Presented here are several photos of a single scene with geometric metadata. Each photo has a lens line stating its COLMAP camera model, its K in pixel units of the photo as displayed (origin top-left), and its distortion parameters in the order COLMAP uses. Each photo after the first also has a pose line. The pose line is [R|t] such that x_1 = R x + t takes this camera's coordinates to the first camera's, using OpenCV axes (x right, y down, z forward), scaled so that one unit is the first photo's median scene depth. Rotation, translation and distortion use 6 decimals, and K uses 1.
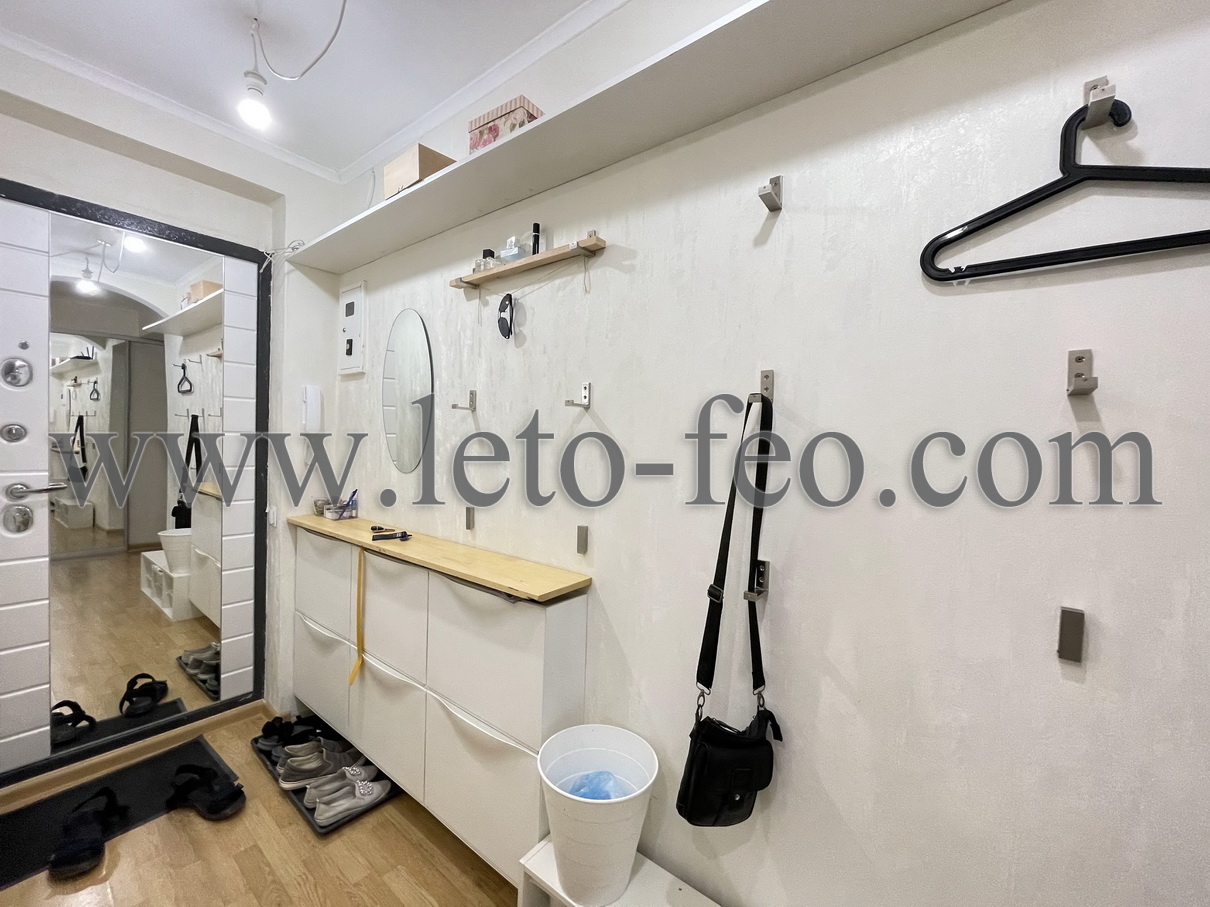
lens RADIAL K [[488.7, 0, 594.0], [0, 488.7, 455.3], [0, 0, 1]] dist [-0.003636, 0.000755]
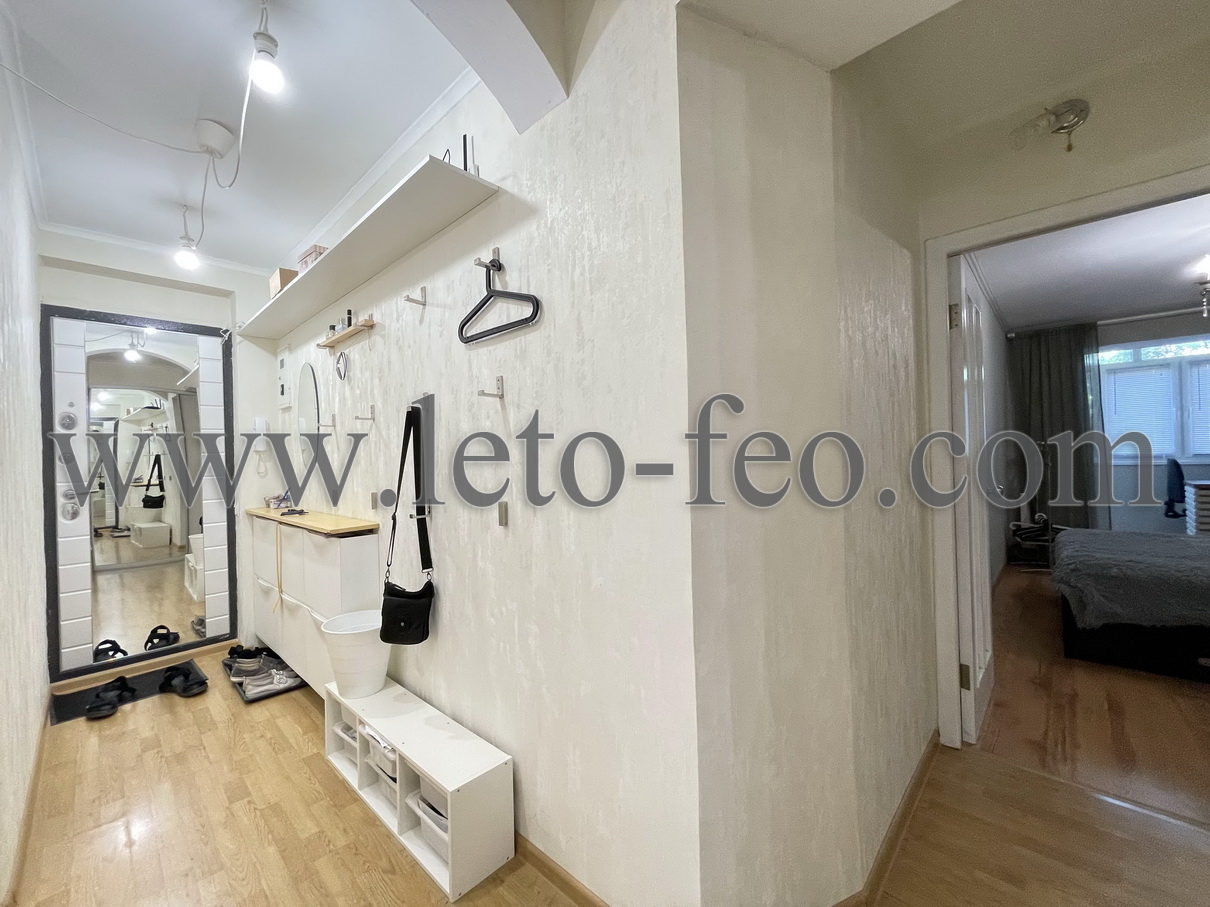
lens RADIAL K [[488.7, 0, 599.7], [0, 488.7, 457.1], [0, 0, 1]] dist [-0.003636, 0.000755]
pose [[0.994695, -0.057686, -0.085174, 0.604439], [0.055071, 0.997946, -0.032737, 0.084824], [0.086887, 0.027872, 0.995828, -0.392010]]
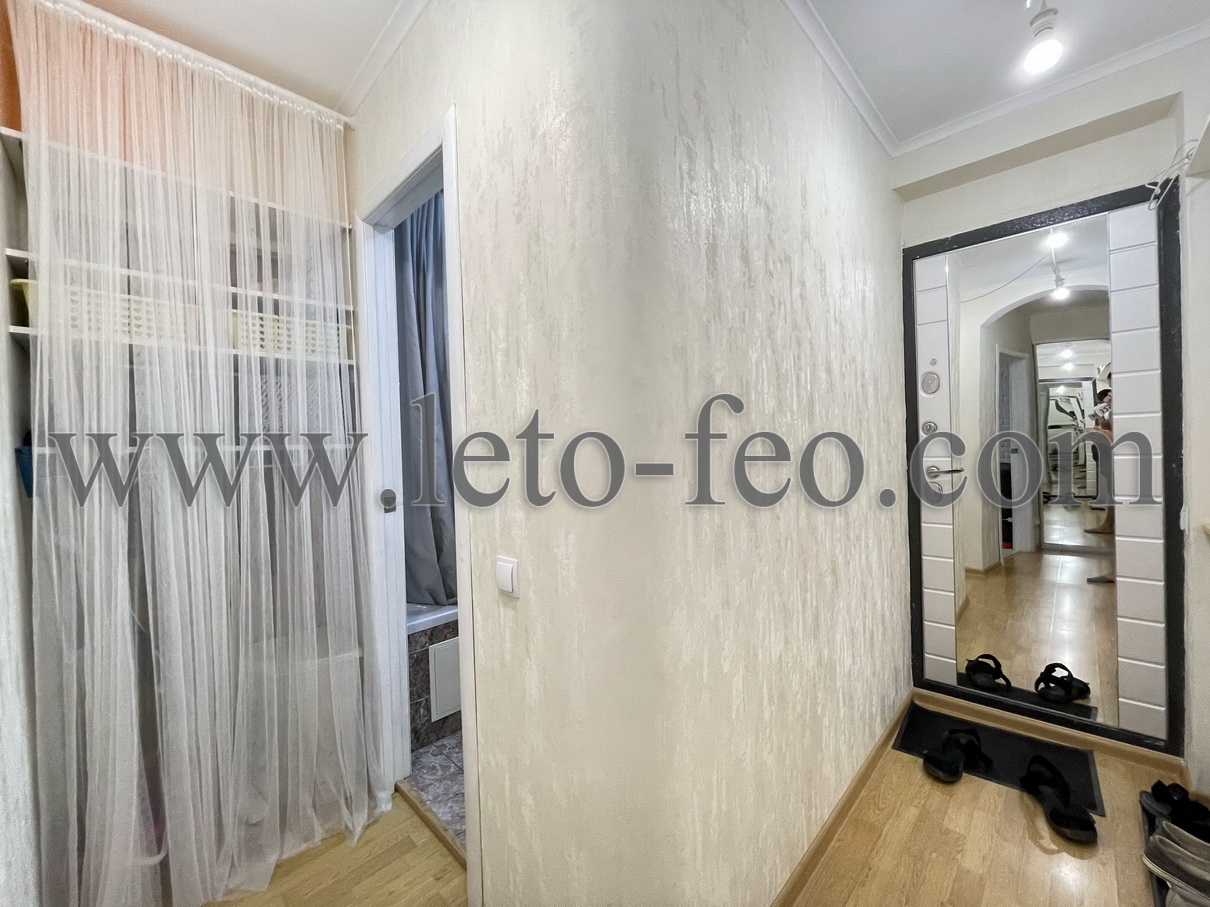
lens RADIAL K [[488.7, 0, 603.8], [0, 488.7, 453.6], [0, 0, 1]] dist [-0.003636, 0.000755]
pose [[-0.094483, -0.015795, -0.995401, 0.197484], [0.000052, 0.999874, -0.015871, 0.037989], [0.995526, -0.001551, -0.094470, 0.194210]]
